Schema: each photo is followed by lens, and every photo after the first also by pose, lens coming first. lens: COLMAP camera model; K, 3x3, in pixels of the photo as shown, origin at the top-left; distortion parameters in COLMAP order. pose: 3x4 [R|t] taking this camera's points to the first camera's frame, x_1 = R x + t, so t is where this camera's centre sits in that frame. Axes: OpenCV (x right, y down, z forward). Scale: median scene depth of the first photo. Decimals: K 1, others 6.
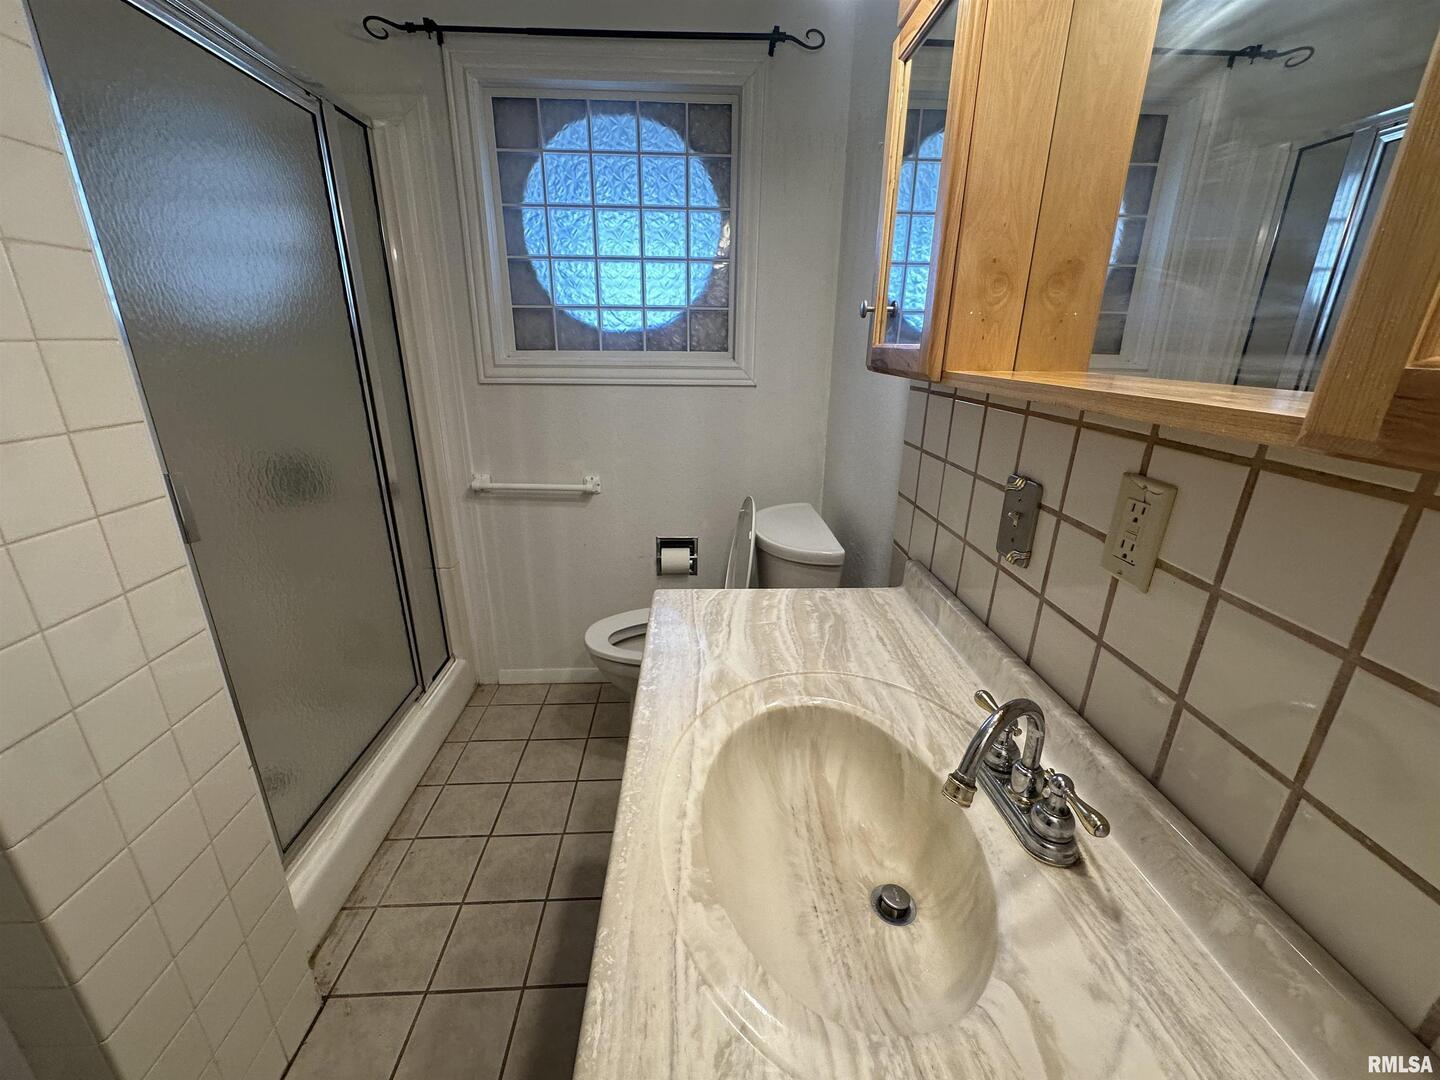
lens RADIAL K [[573.4, 0, 716.8], [0, 573.4, 539.4], [0, 0, 1]] dist [-0.002531, -0.000017]
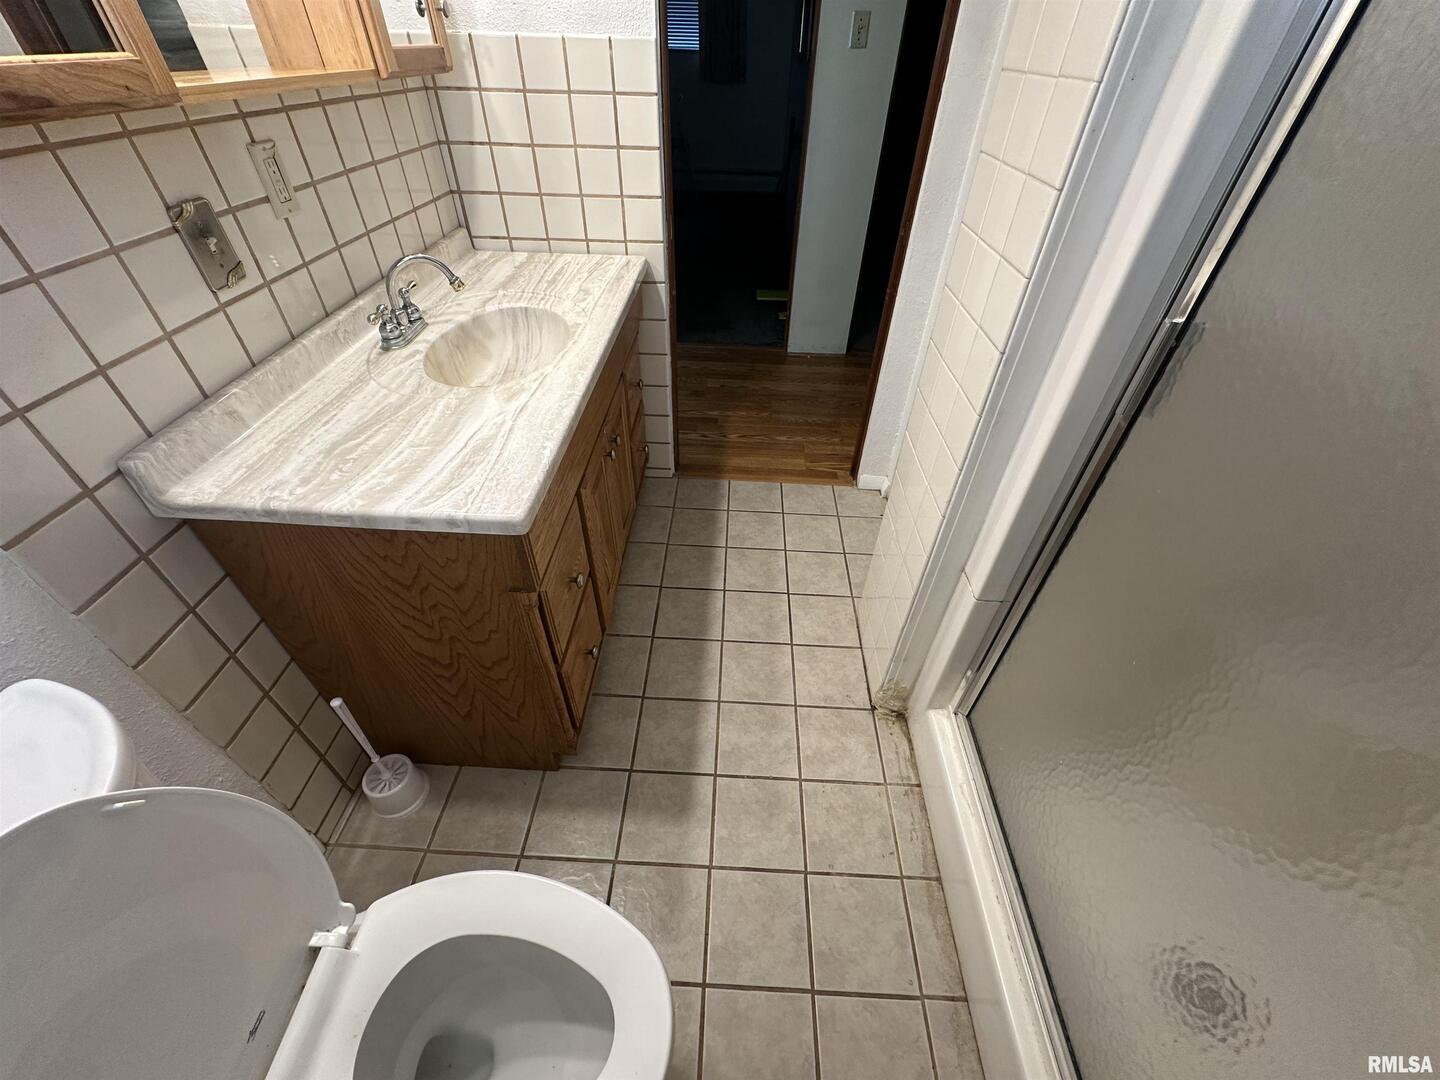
lens RADIAL K [[573.4, 0, 716.8], [0, 573.4, 539.4], [0, 0, 1]] dist [-0.002531, -0.000017]
pose [[-0.995431, -0.081008, 0.050553, -0.512789], [0.004439, 0.489590, 0.871942, -0.668594], [-0.095385, 0.868182, -0.486993, 1.820146]]
